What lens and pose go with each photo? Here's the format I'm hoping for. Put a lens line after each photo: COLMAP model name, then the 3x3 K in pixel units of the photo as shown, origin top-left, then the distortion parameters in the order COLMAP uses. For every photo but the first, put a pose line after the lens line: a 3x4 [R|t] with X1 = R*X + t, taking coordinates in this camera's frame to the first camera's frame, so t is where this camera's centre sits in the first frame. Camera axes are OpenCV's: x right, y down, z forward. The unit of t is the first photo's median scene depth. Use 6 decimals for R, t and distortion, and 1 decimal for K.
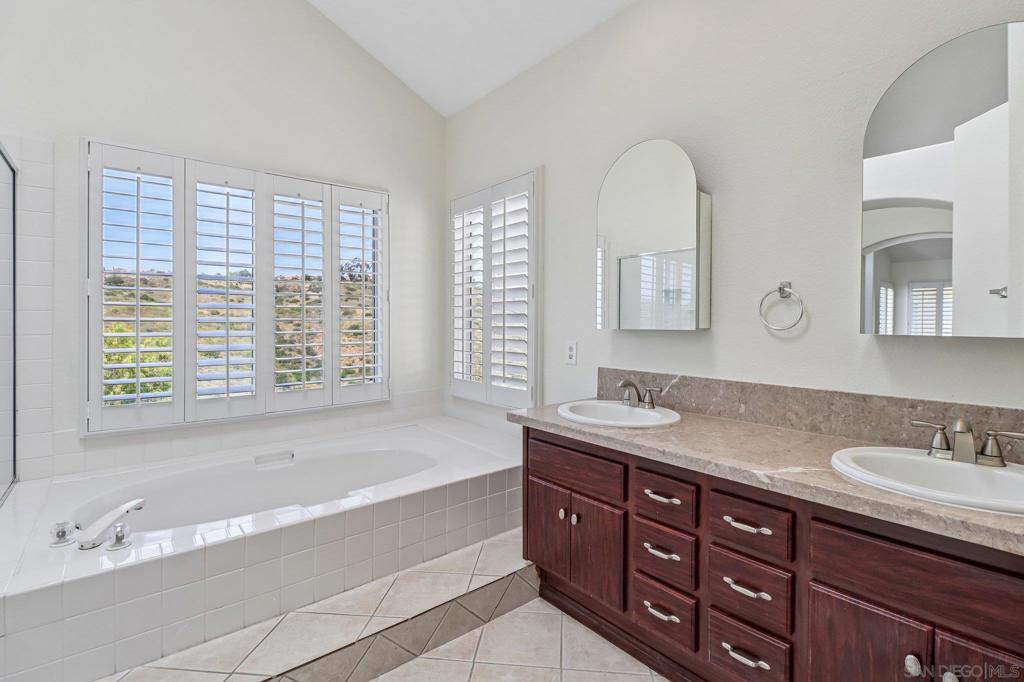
lens RADIAL K [[481.1, 0, 509.5], [0, 481.1, 321.5], [0, 0, 1]] dist [0.000414, -0.010965]
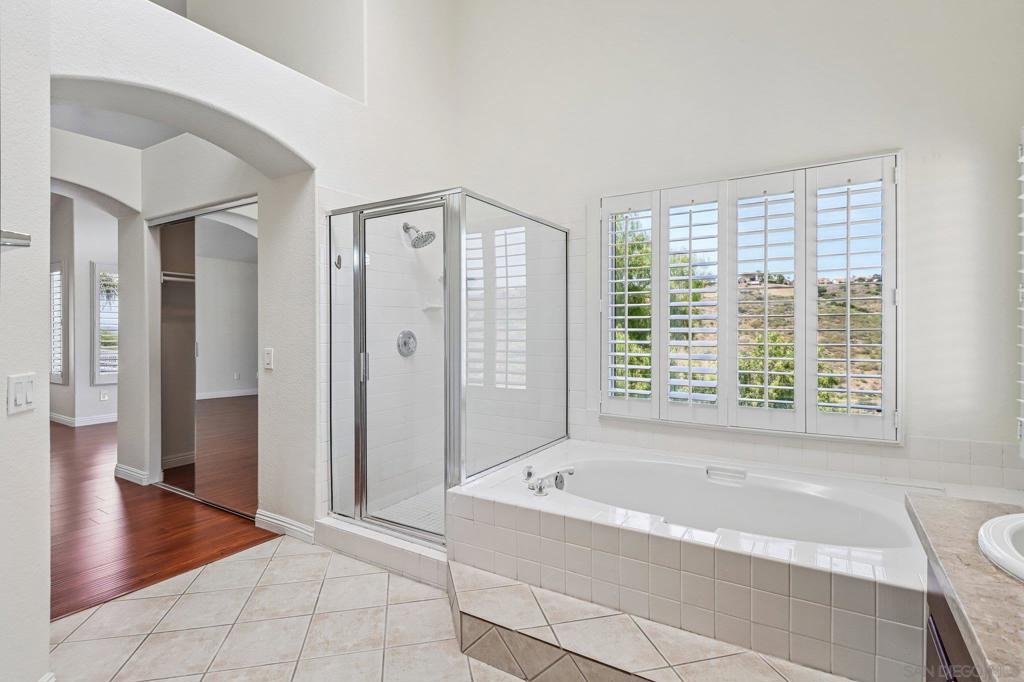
lens RADIAL K [[516.0, 0, 556.6], [0, 516.0, 325.8], [0, 0, 1]] dist [0.002393, -0.009084]
pose [[0.323302, -0.005408, -0.946280, 0.363893], [-0.000324, 0.999983, -0.005825, -0.006399], [0.946296, 0.002190, 0.323295, 0.325362]]
